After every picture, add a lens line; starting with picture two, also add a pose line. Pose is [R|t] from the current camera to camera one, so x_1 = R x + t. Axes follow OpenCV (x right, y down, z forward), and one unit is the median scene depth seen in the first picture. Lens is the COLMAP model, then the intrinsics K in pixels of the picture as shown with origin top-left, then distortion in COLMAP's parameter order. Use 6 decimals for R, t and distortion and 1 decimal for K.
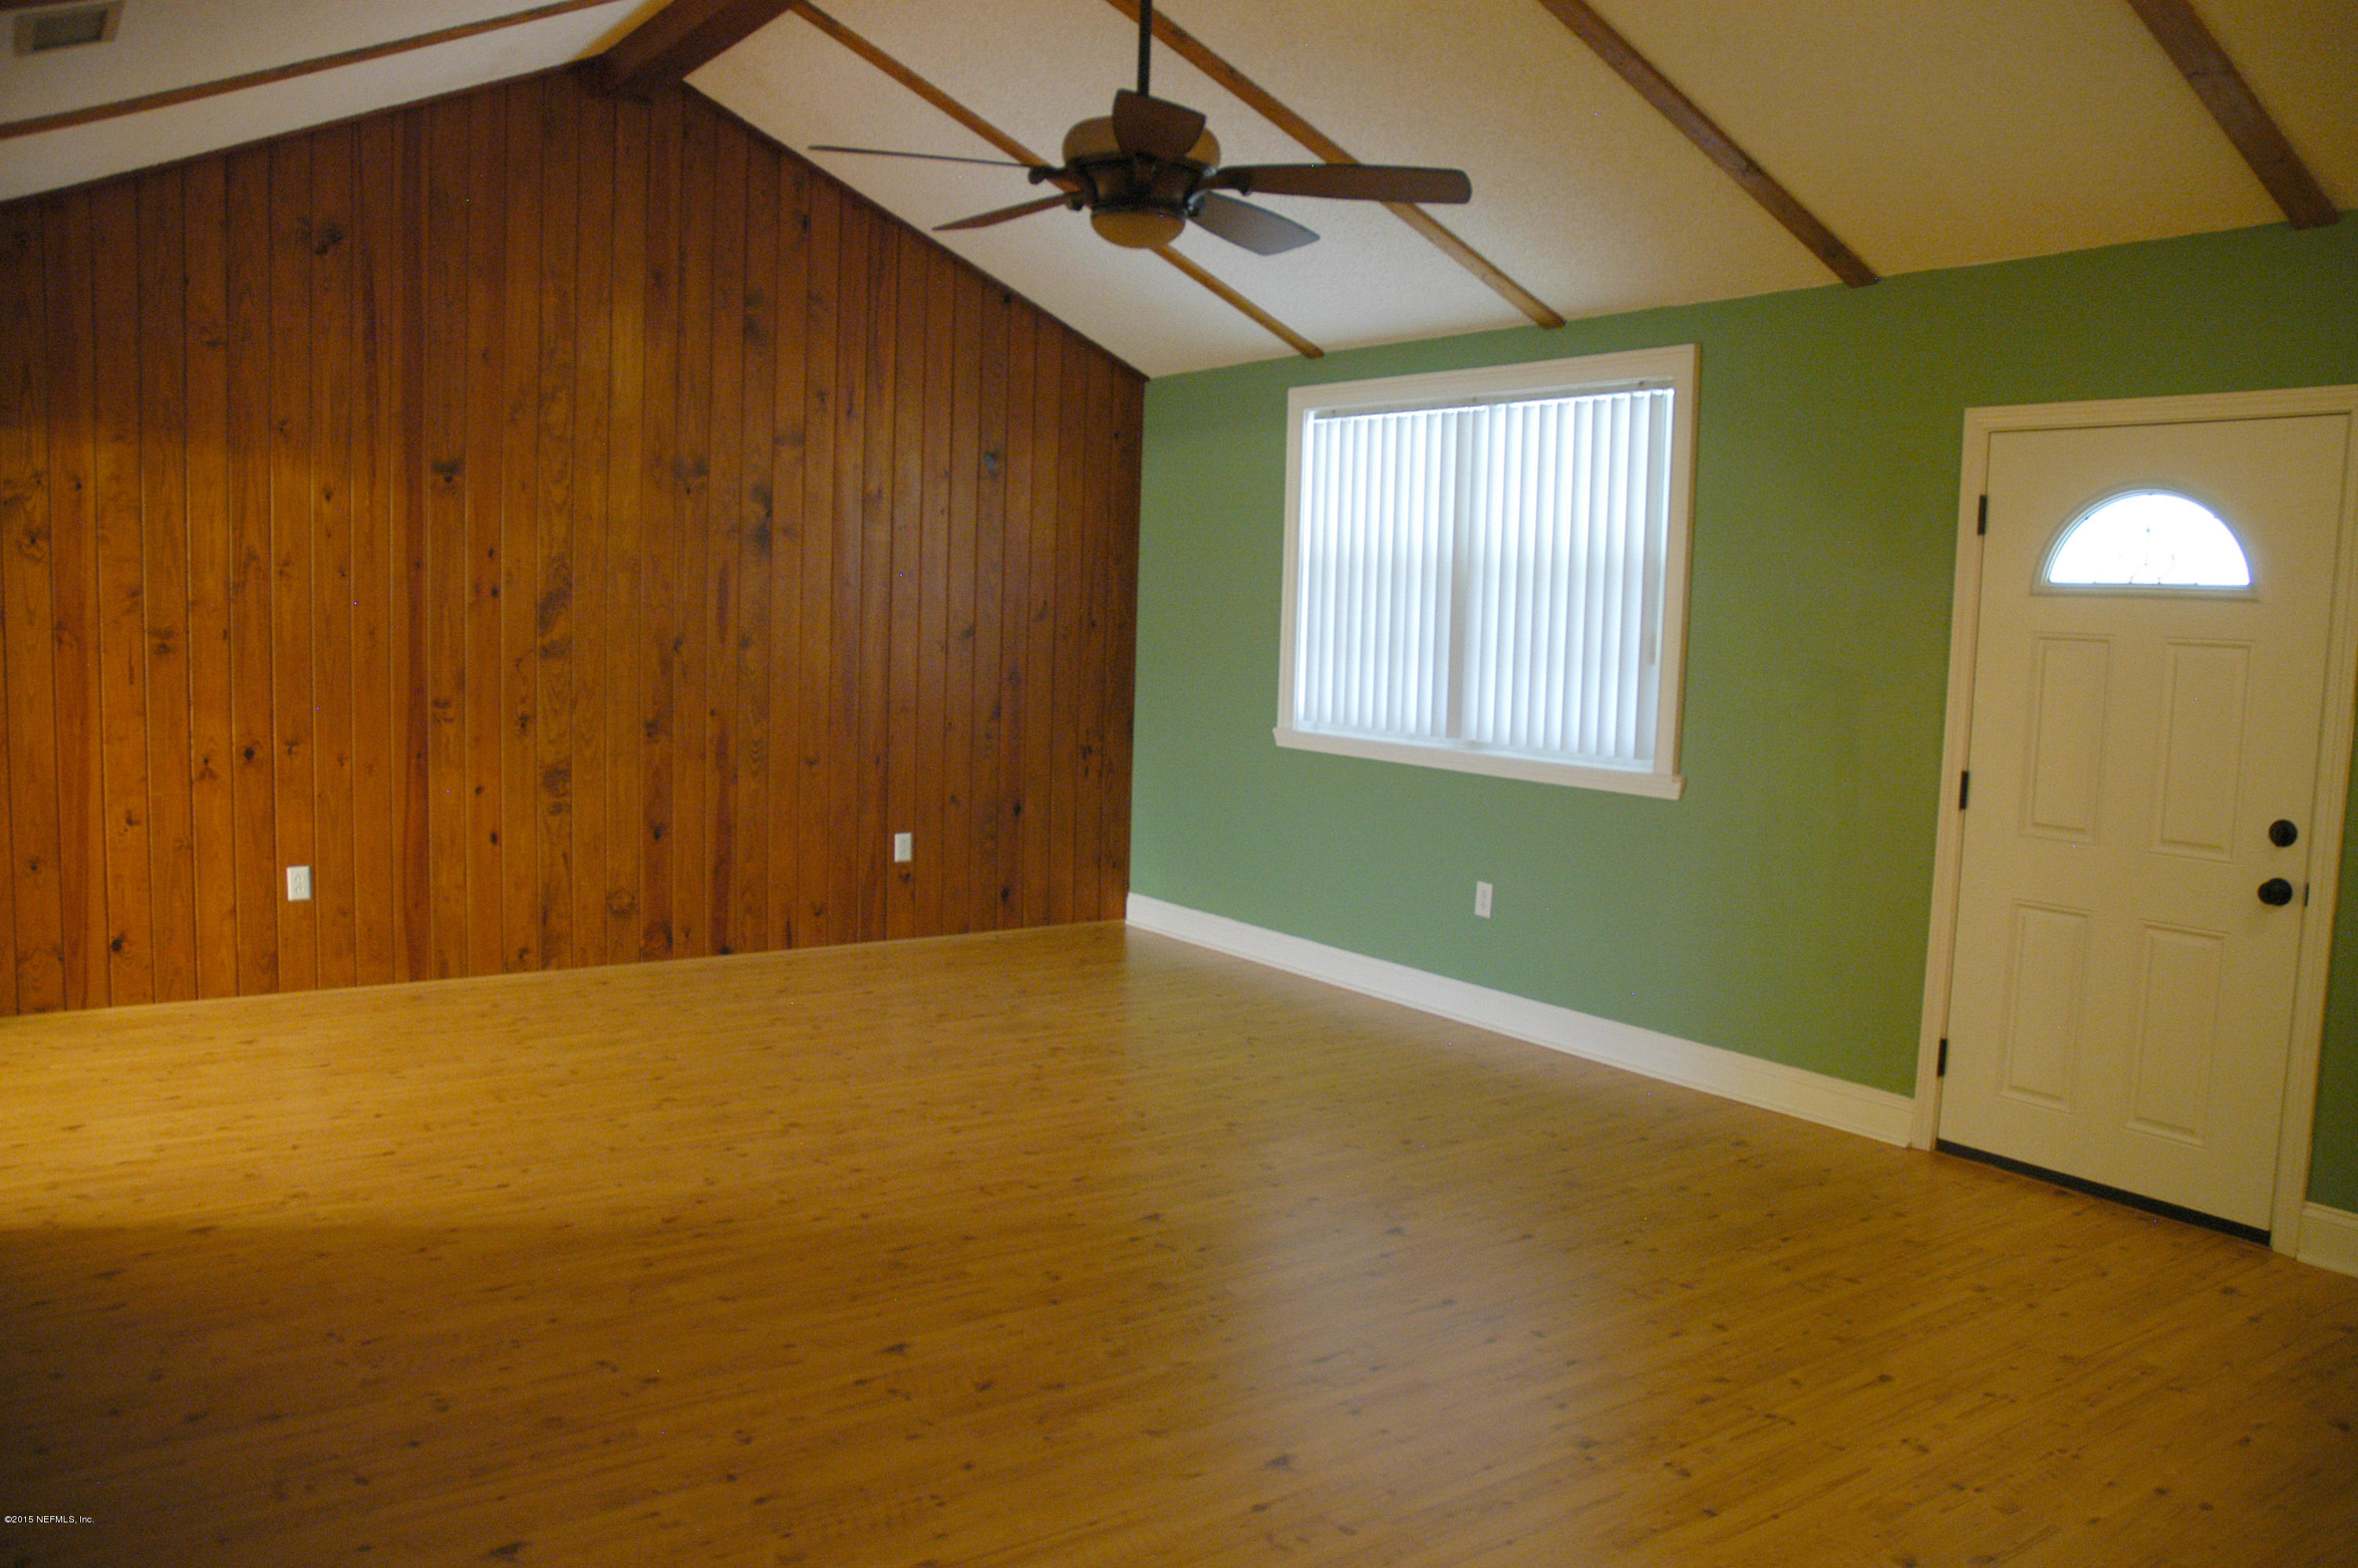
lens RADIAL K [[1805.3, 0, 1210.3], [0, 1805.3, 771.8], [0, 0, 1]] dist [-0.173668, 0.158088]
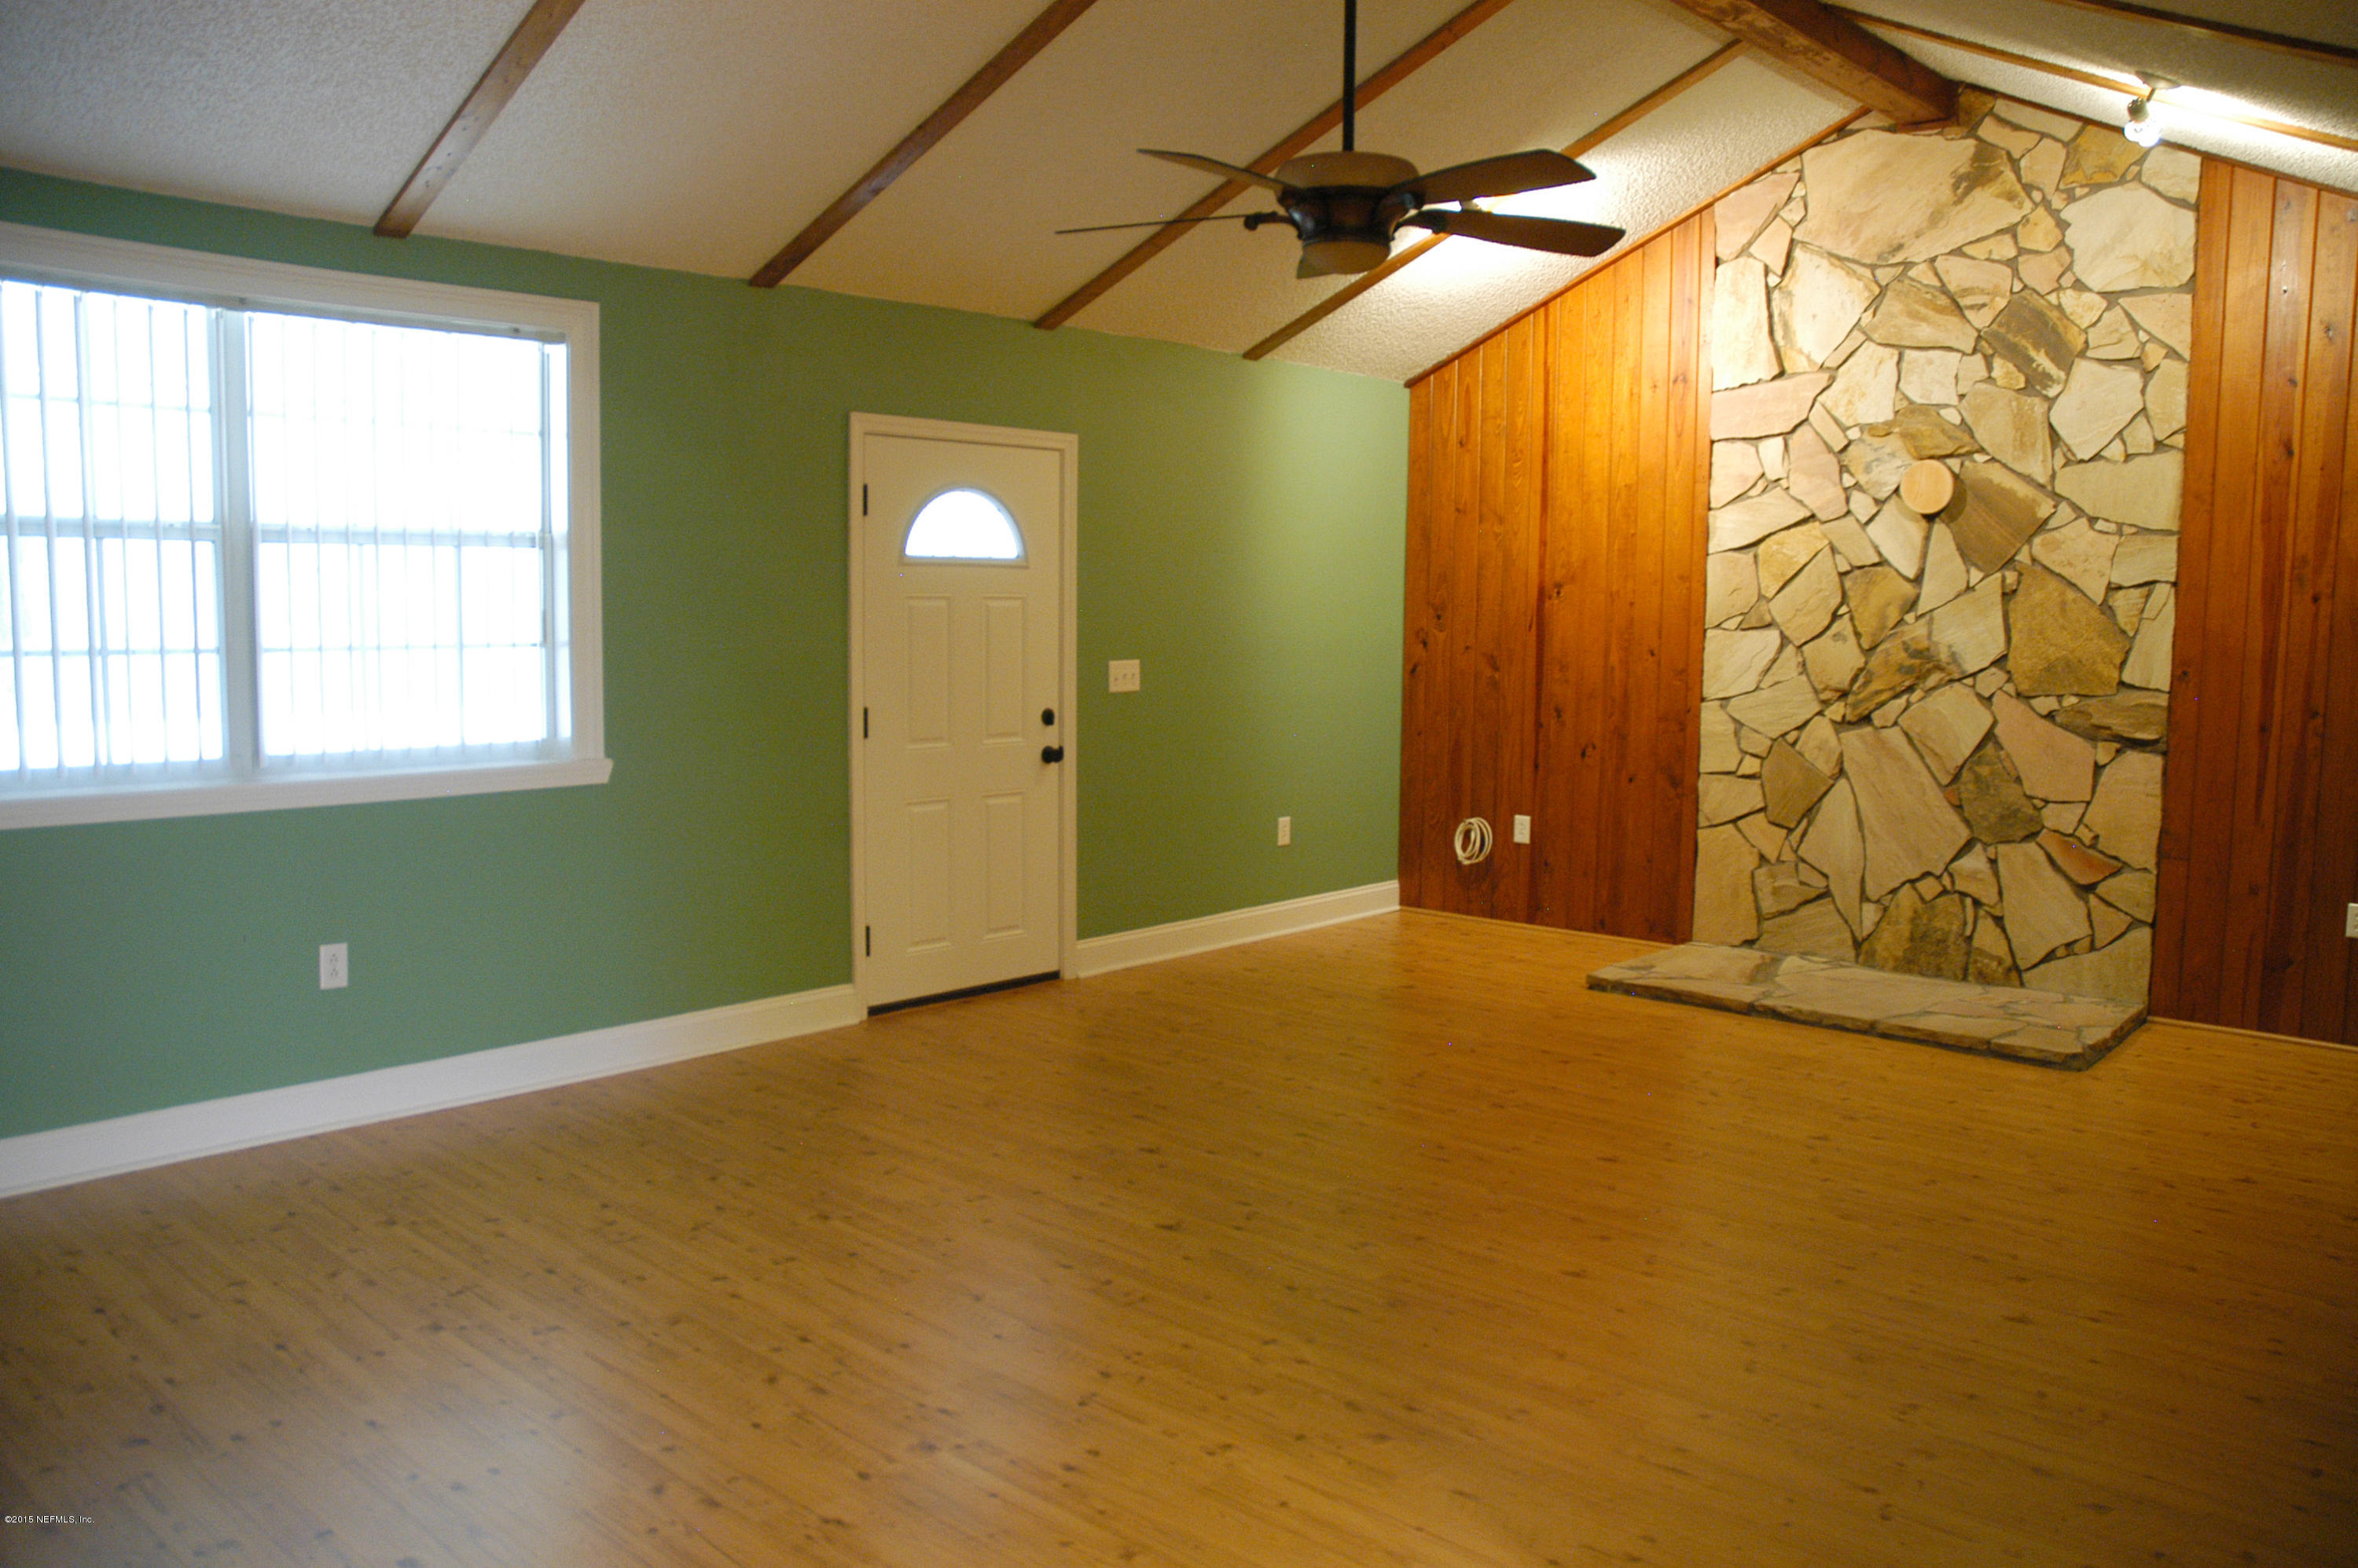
lens RADIAL K [[1805.3, 0, 1210.3], [0, 1805.3, 771.8], [0, 0, 1]] dist [-0.173668, 0.158088]
pose [[-0.221847, -0.130191, 0.966351, -0.619548], [0.070441, 0.986317, 0.149052, -0.092573], [-0.972534, 0.101137, -0.209641, 0.752942]]
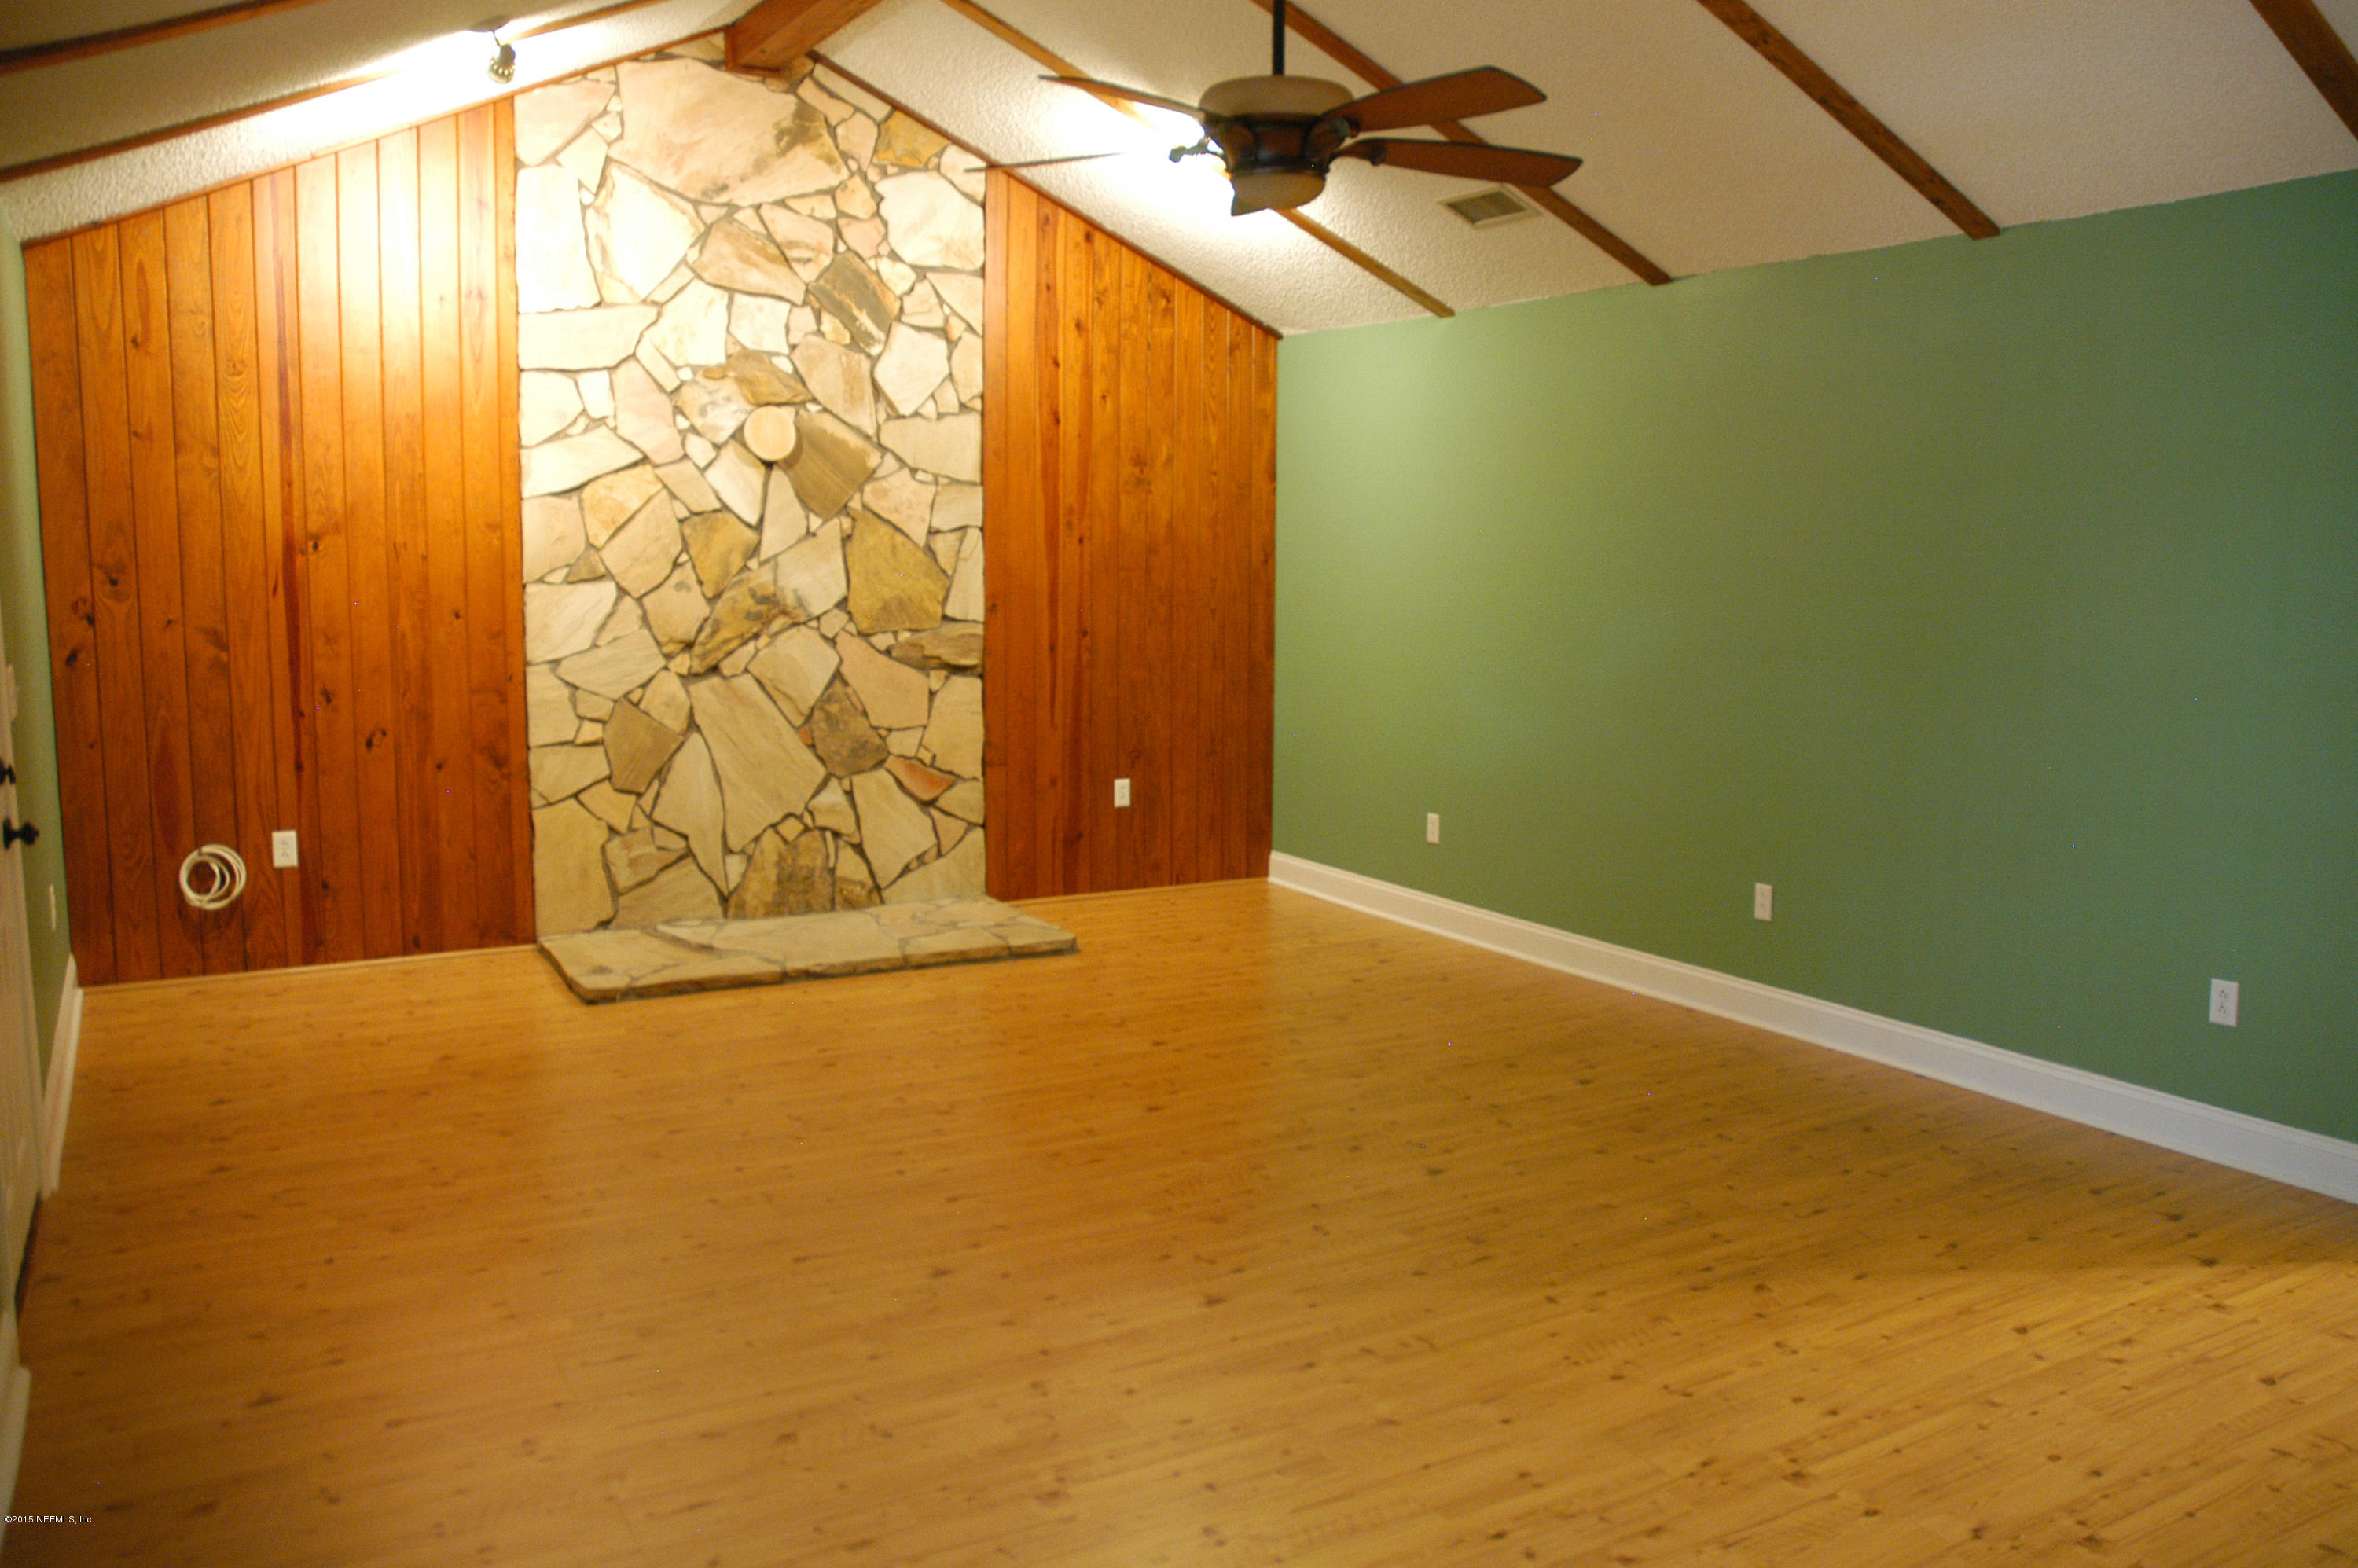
lens RADIAL K [[1805.3, 0, 1210.3], [0, 1805.3, 771.8], [0, 0, 1]] dist [-0.173668, 0.158088]
pose [[-0.995969, -0.050096, 0.074401, -0.052920], [-0.033192, 0.976457, 0.213144, -0.111338], [-0.083327, 0.209815, -0.974184, 1.146326]]
